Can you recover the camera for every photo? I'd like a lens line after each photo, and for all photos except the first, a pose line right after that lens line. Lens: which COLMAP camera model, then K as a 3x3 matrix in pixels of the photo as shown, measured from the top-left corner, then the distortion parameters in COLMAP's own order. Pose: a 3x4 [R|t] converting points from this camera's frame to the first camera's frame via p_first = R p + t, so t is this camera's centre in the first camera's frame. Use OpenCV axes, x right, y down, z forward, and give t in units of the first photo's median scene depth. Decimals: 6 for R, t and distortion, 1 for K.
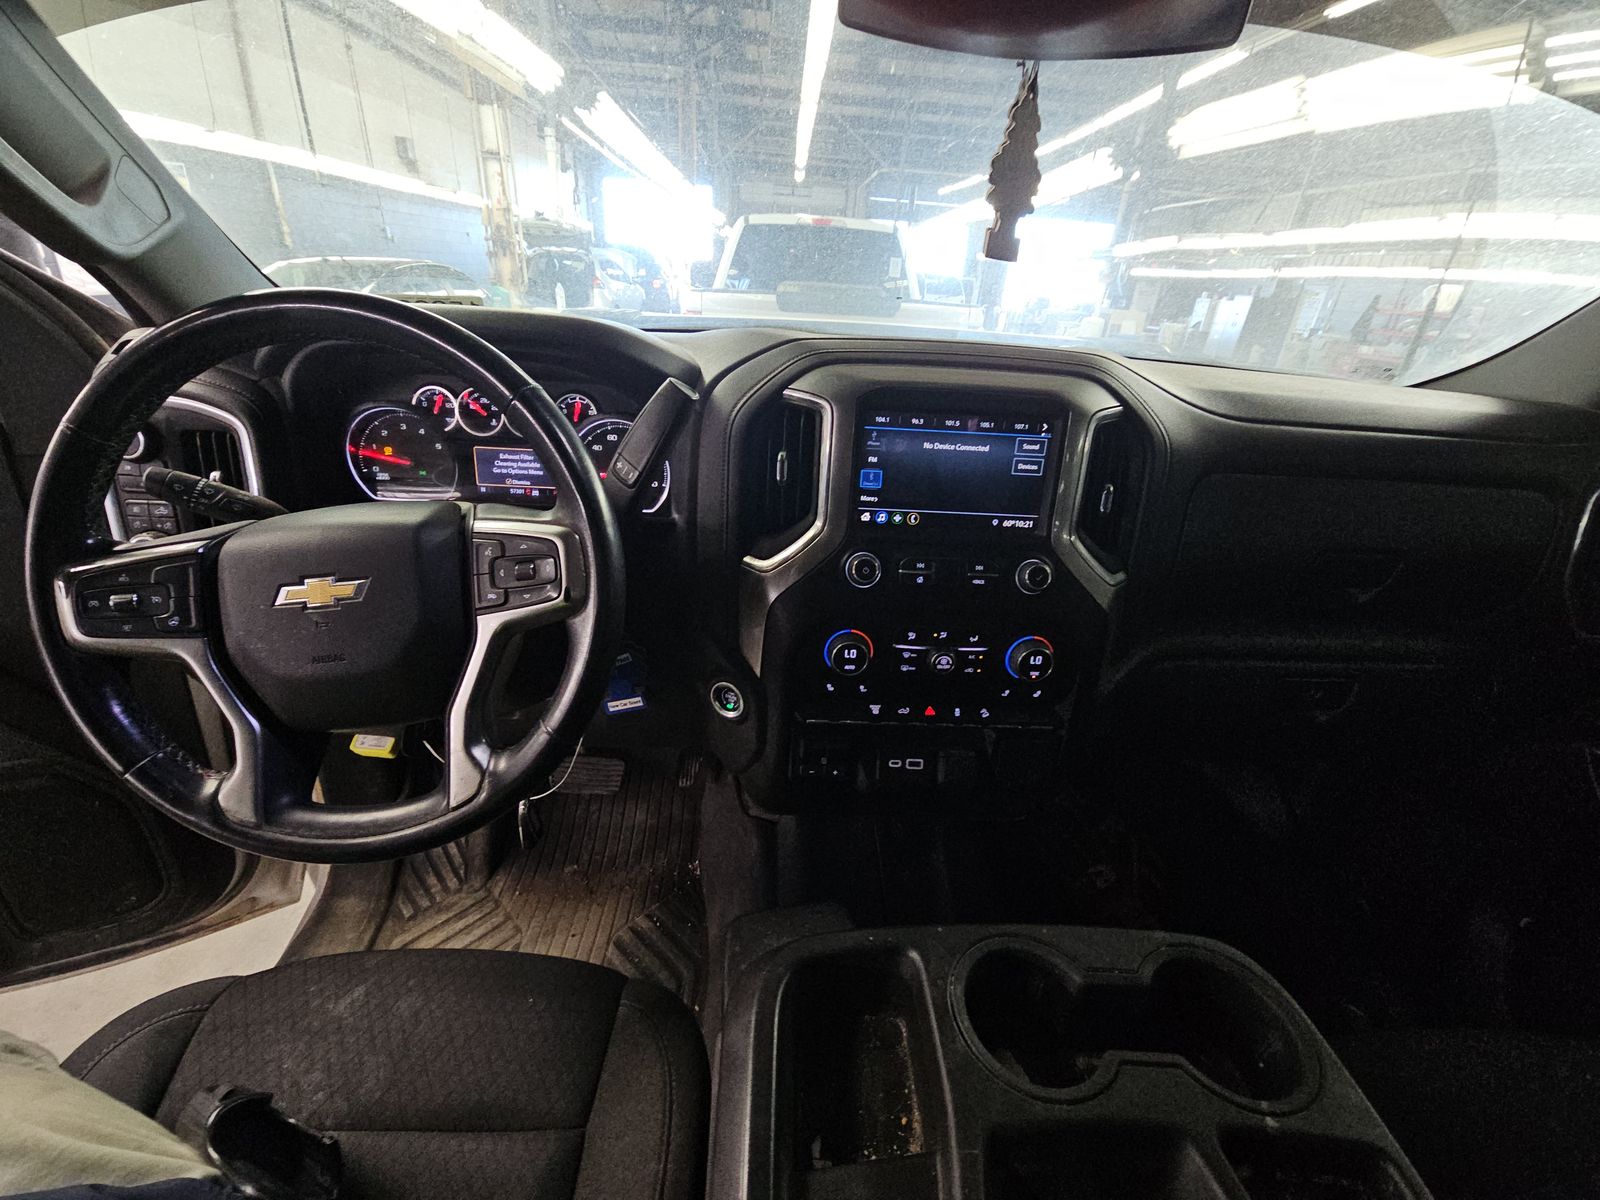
lens RADIAL K [[644.6, 0, 792.3], [0, 644.6, 602.7], [0, 0, 1]] dist [-0.002921, -0.000179]
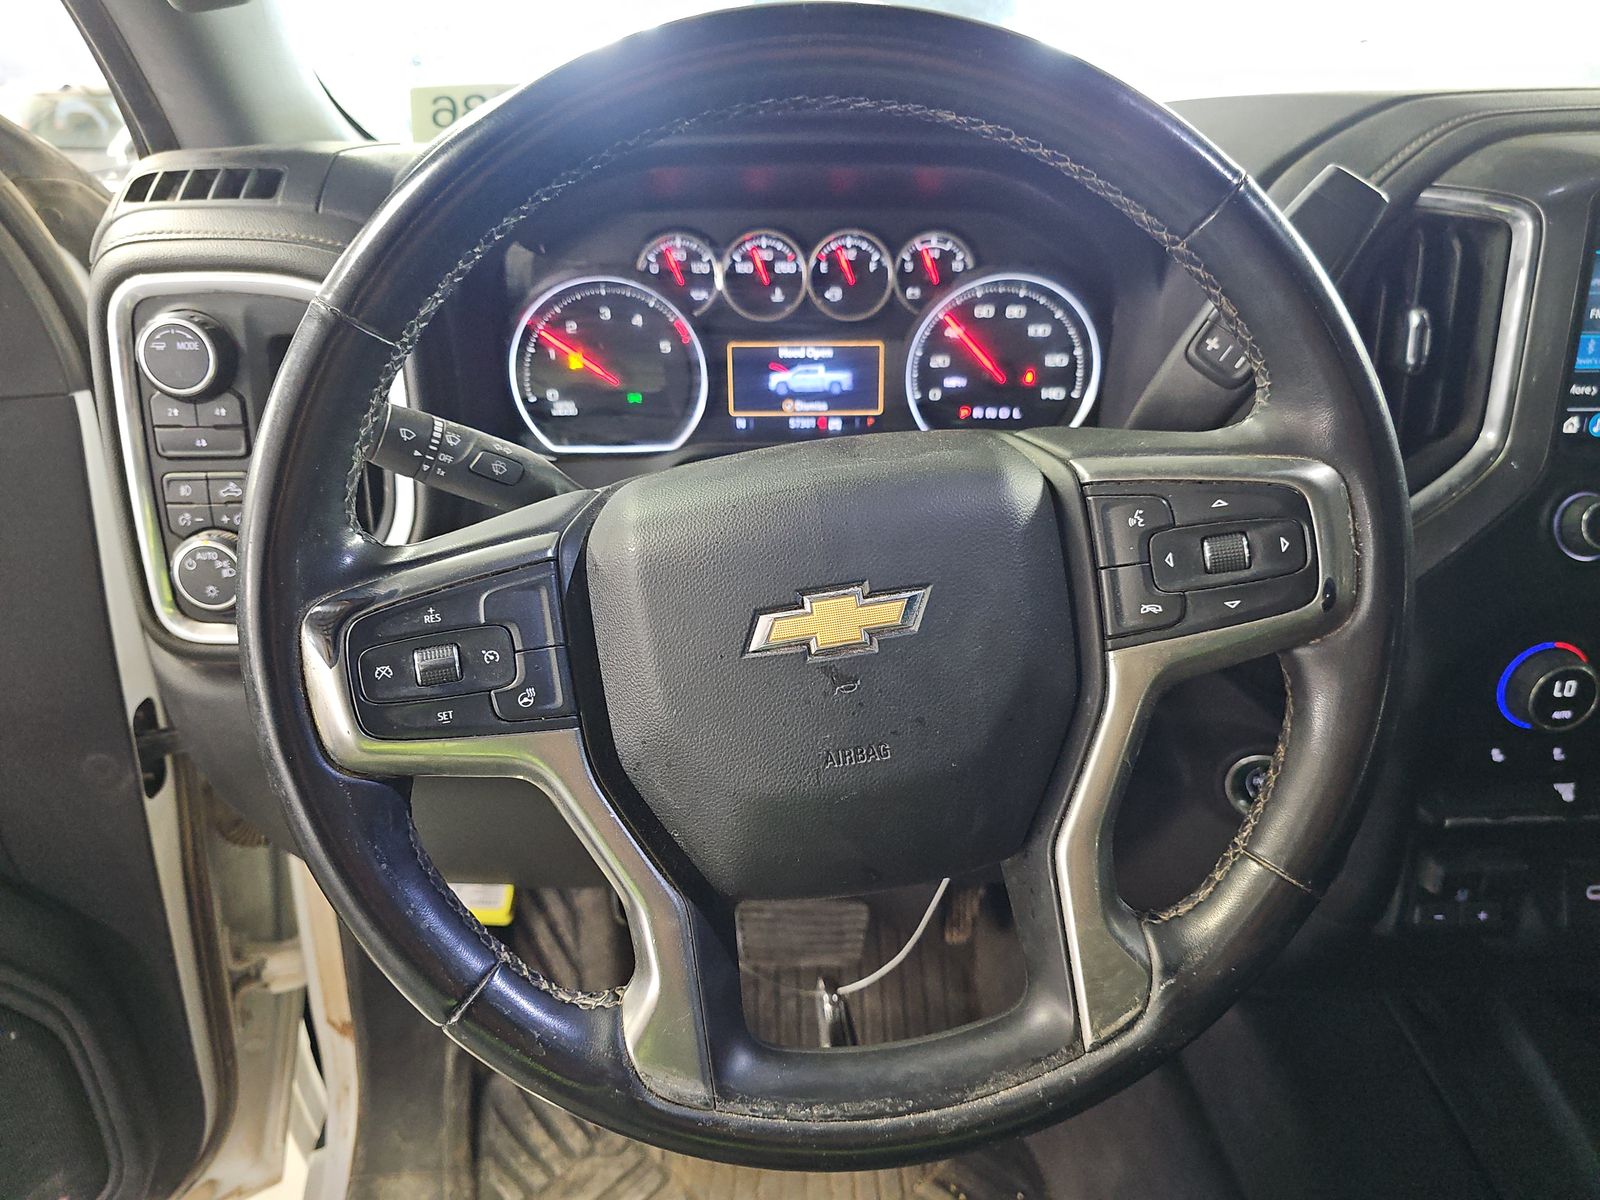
lens RADIAL K [[1067.3, 0, 802.6], [0, 1067.3, 607.2], [0, 0, 1]] dist [0.004253, -0.004826]
pose [[0.998331, -0.056067, -0.013848, -0.462203], [0.055996, 0.998416, -0.005436, -0.015184], [0.014130, 0.004651, 0.999889, 0.116426]]
